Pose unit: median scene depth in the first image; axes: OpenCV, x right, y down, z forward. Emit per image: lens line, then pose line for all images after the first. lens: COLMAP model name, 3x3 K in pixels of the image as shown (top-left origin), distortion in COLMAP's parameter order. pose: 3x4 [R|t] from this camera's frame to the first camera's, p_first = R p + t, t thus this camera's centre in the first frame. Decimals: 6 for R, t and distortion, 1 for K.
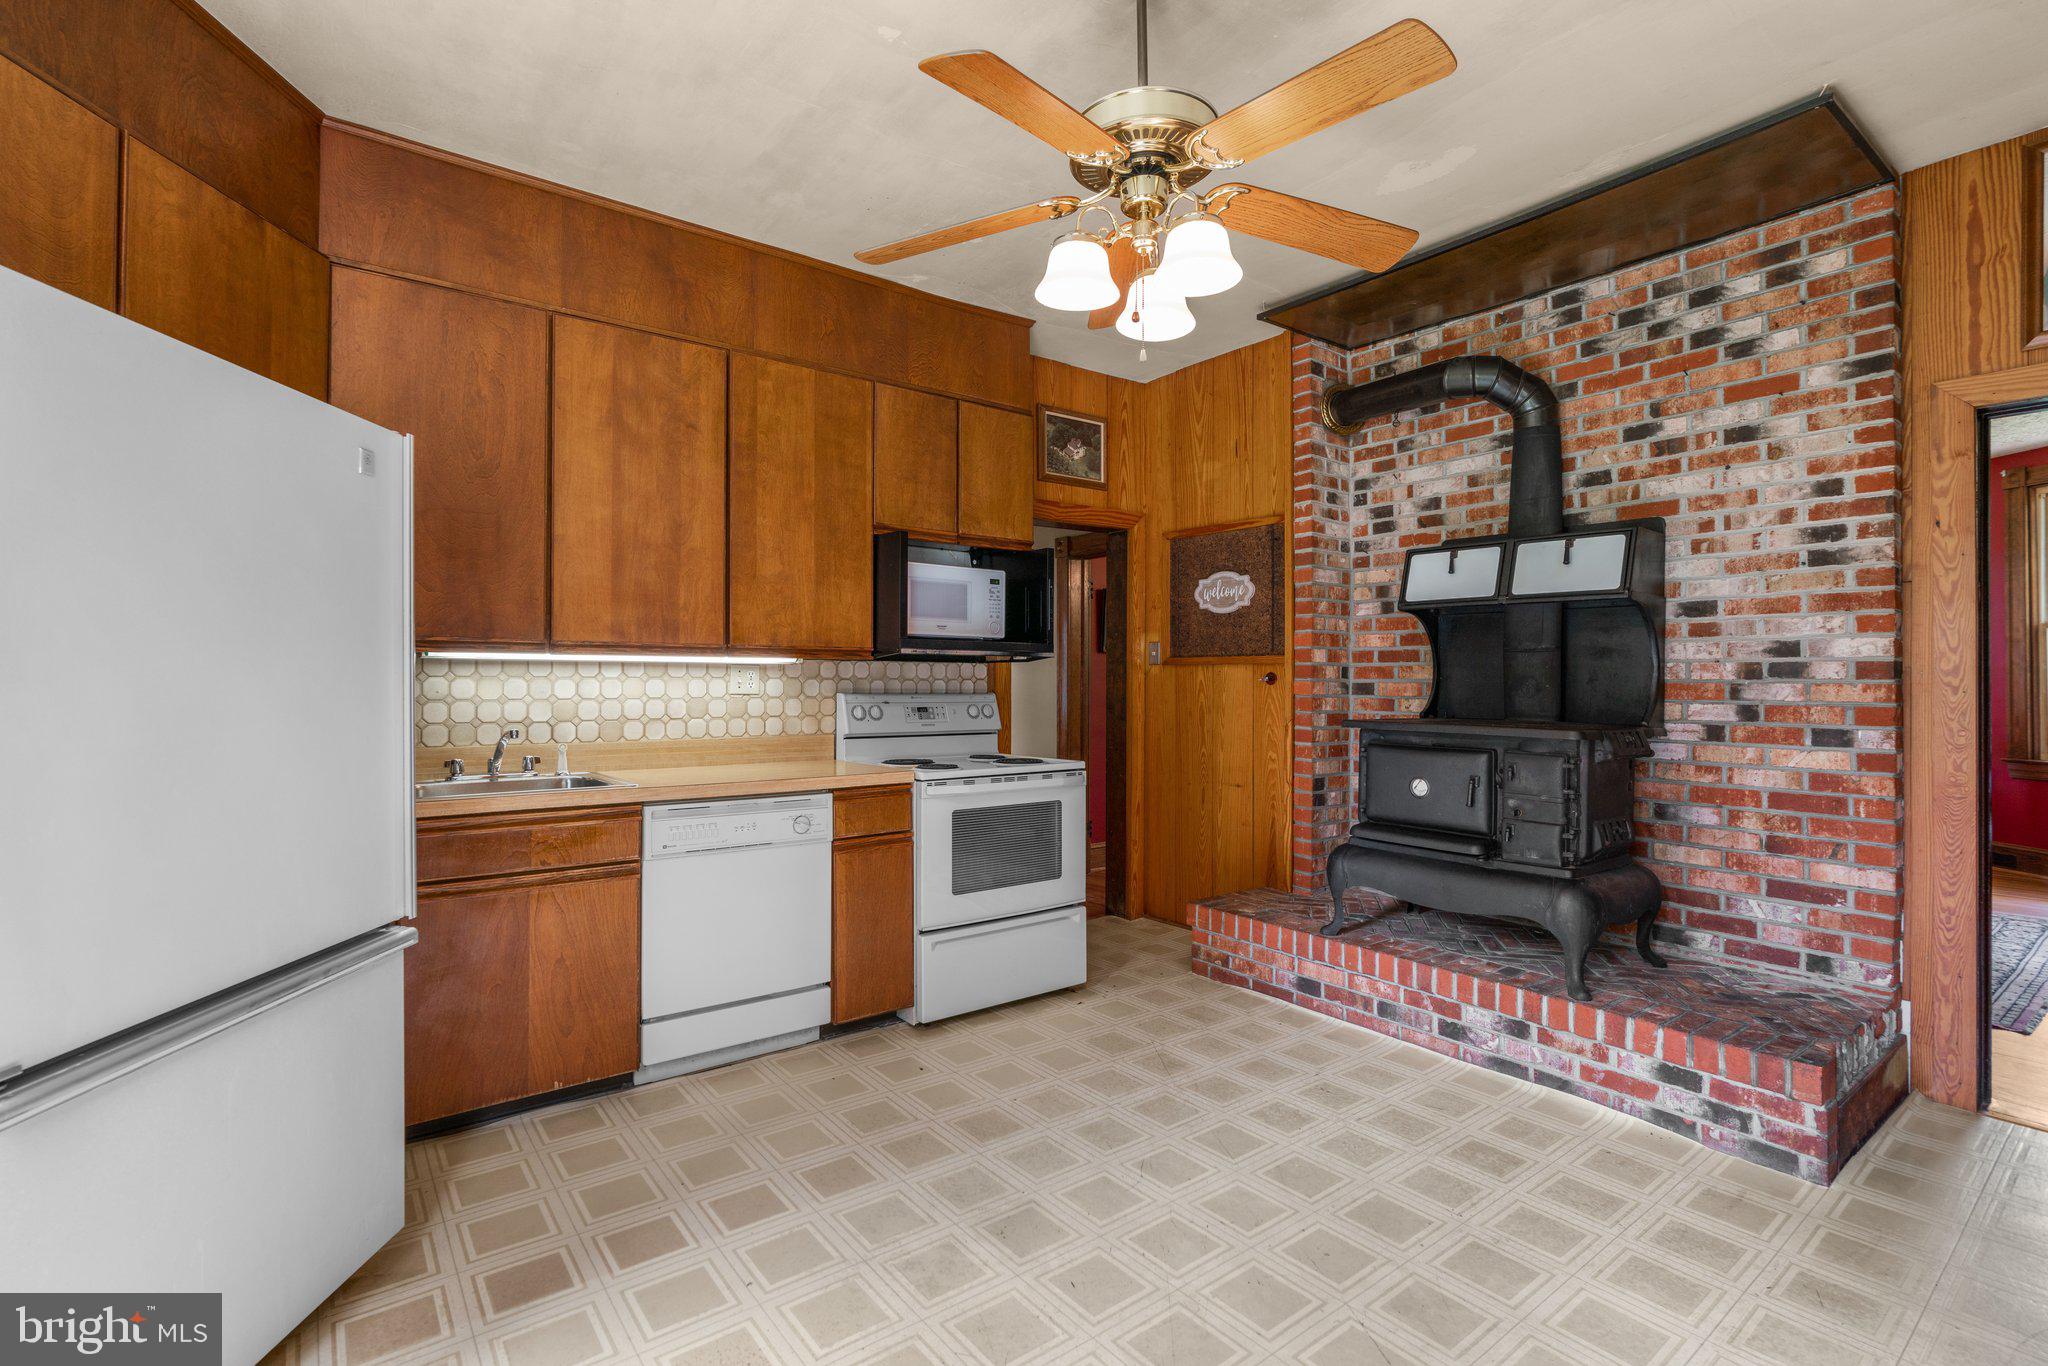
lens RADIAL K [[932.2, 0, 1022.0], [0, 932.2, 673.3], [0, 0, 1]] dist [-0.005191, 0.001796]
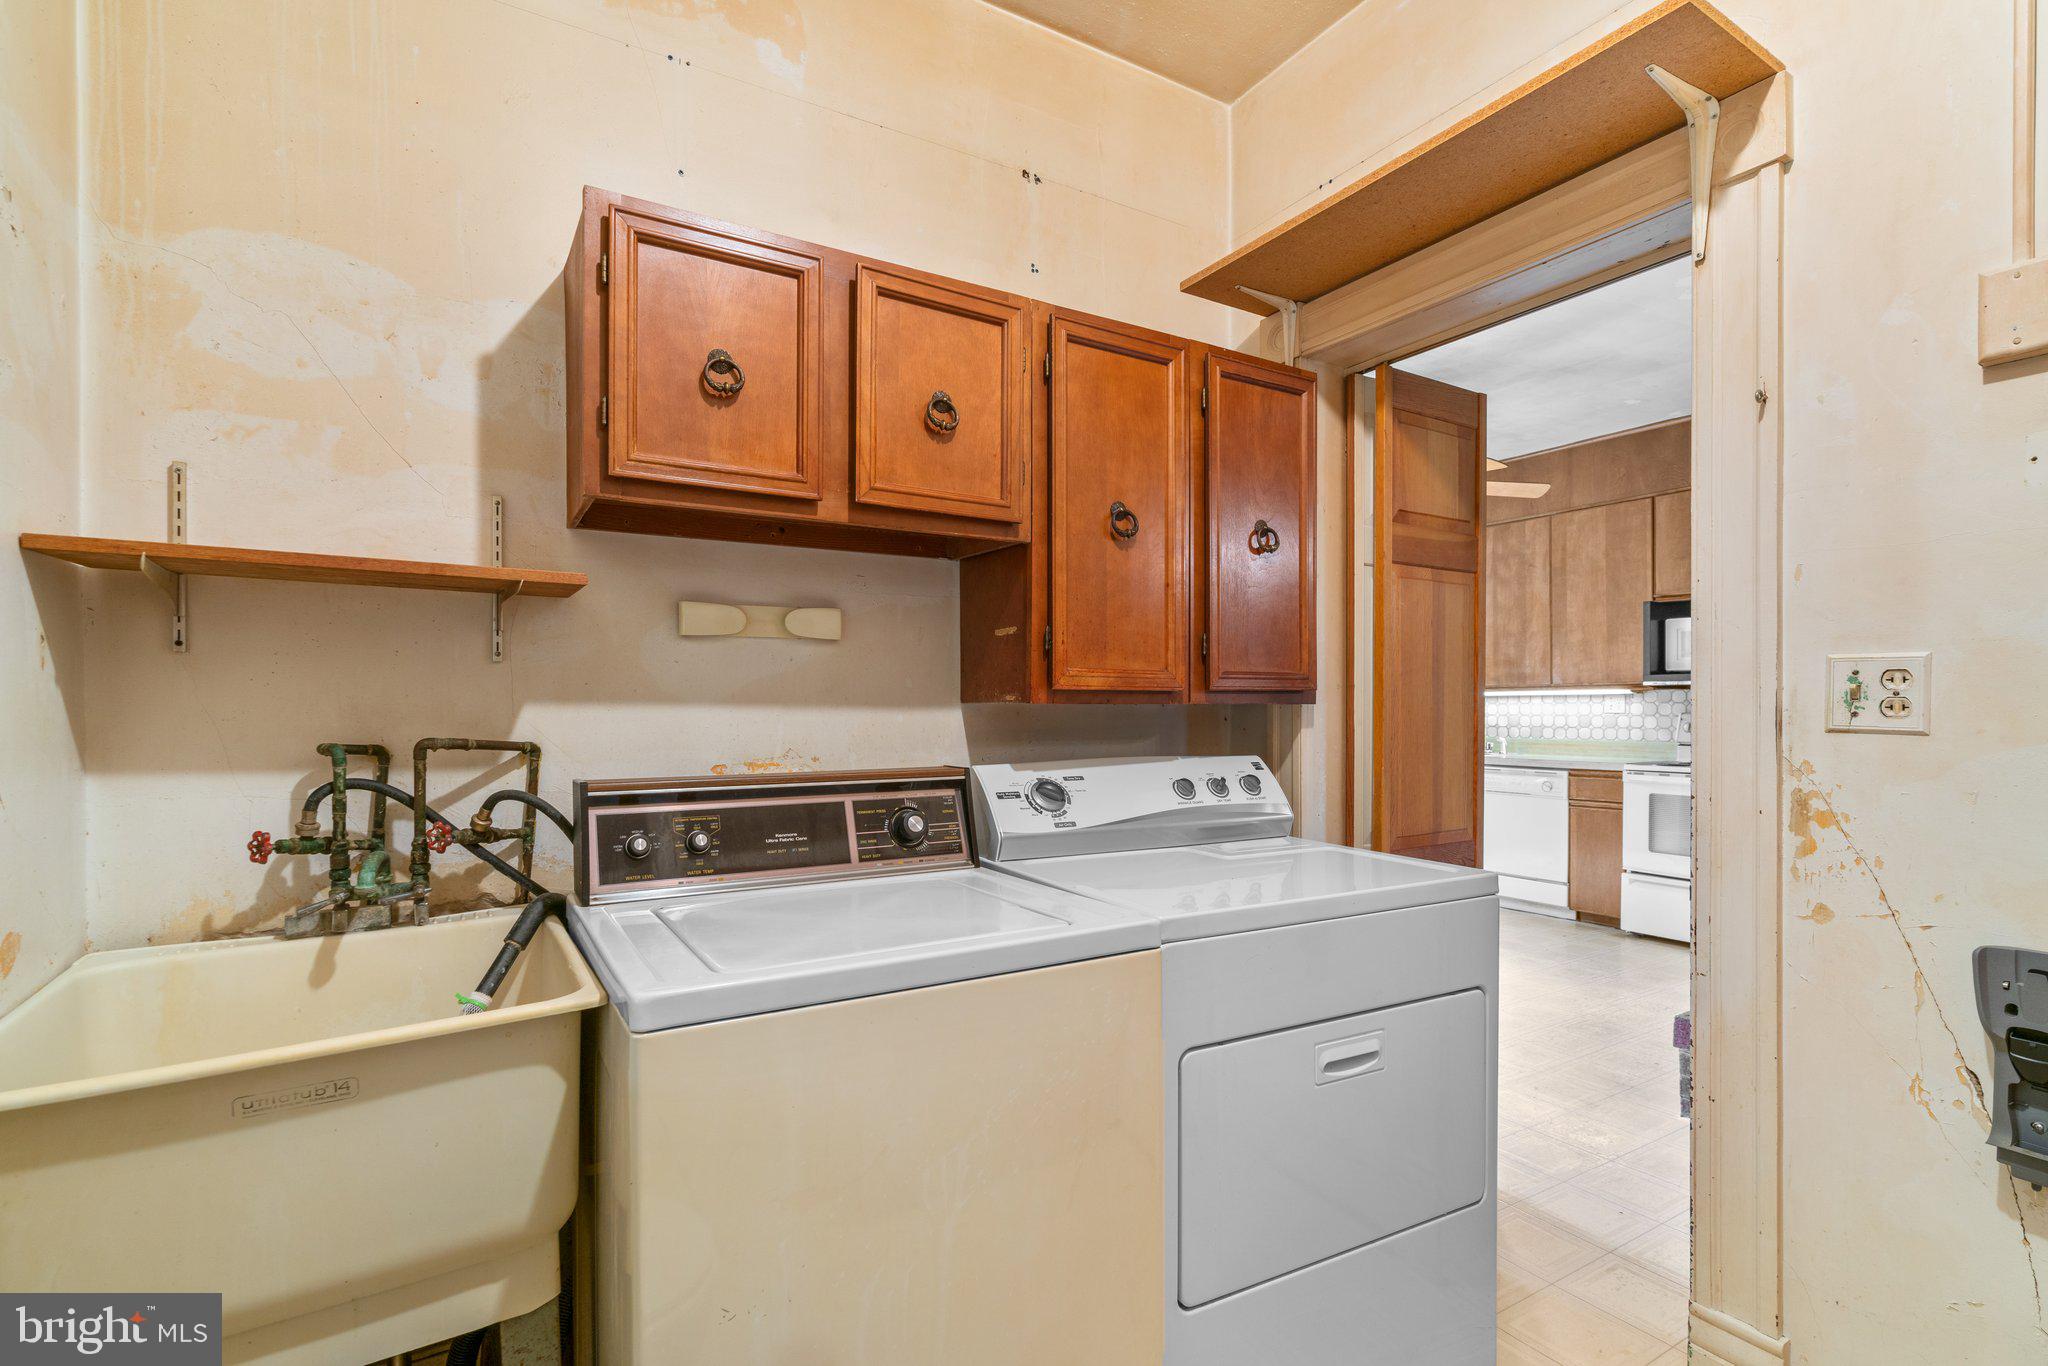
lens RADIAL K [[932.2, 0, 1020.6], [0, 932.2, 702.0], [0, 0, 1]] dist [-0.005191, 0.001796]
pose [[-0.110889, -0.011657, -0.993764, 1.505177], [0.011192, 0.999853, -0.012977, 0.013924], [0.993770, -0.012561, -0.110742, 0.195705]]
